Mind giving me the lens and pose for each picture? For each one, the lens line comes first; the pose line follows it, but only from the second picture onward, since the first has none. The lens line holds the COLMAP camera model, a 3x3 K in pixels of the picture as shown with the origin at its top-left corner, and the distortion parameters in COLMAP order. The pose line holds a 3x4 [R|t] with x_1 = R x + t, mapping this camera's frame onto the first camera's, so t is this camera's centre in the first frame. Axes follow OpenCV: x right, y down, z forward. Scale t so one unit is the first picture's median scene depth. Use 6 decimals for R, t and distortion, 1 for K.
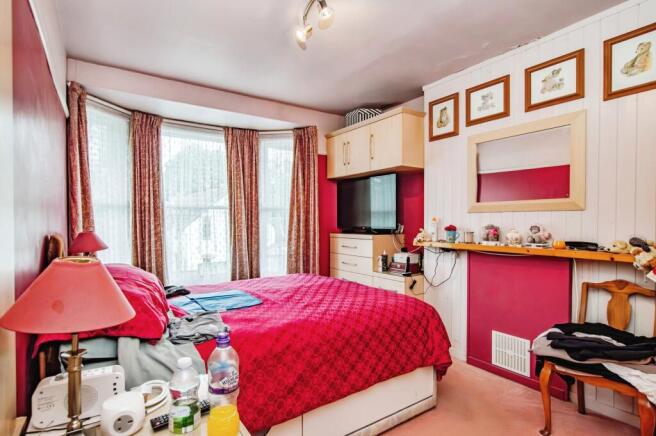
lens RADIAL K [[345.1, 0, 327.4], [0, 345.1, 222.5], [0, 0, 1]] dist [-0.002903, -0.000132]
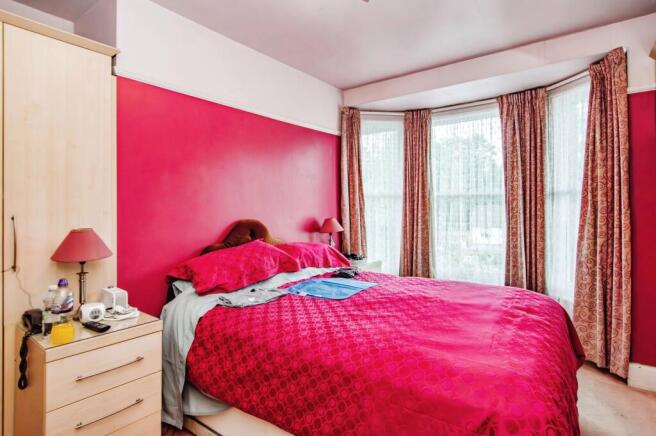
lens RADIAL K [[345.1, 0, 333.0], [0, 345.1, 205.8], [0, 0, 1]] dist [-0.002903, -0.000132]
pose [[0.331858, -0.007873, -0.943296, 0.353322], [-0.002490, 0.999954, -0.009222, -0.005343], [0.943326, 0.005409, 0.331824, 0.347247]]
